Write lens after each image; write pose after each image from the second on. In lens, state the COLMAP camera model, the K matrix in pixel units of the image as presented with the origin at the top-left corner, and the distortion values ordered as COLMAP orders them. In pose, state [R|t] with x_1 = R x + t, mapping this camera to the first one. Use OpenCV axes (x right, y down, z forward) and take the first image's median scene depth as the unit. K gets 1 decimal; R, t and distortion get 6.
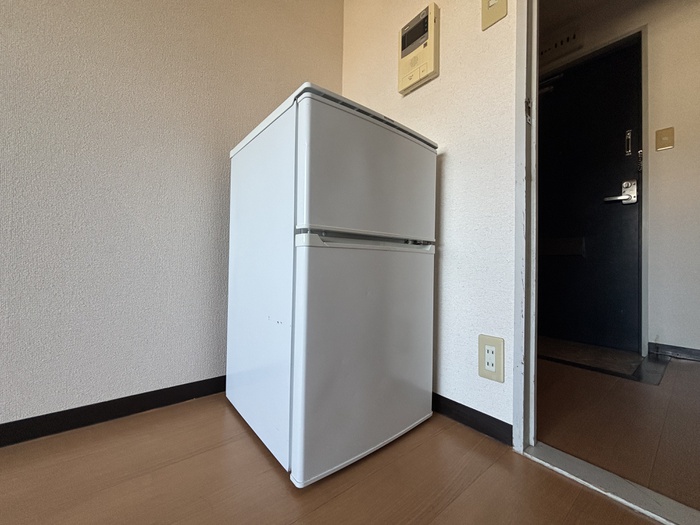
lens RADIAL K [[283.3, 0, 353.6], [0, 283.3, 264.4], [0, 0, 1]] dist [0.002384, 0.000268]
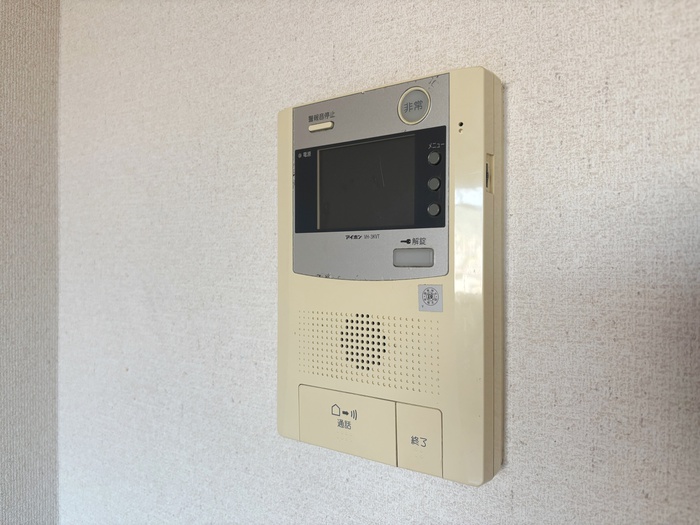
lens RADIAL K [[535.2, 0, 350.7], [0, 535.2, 261.3], [0, 0, 1]] dist [-0.008280, -0.000937]
pose [[0.975847, -0.011809, 0.218136, 0.154674], [0.009217, 0.999874, 0.012894, -0.889378], [-0.218261, -0.010572, 0.975833, 0.781157]]
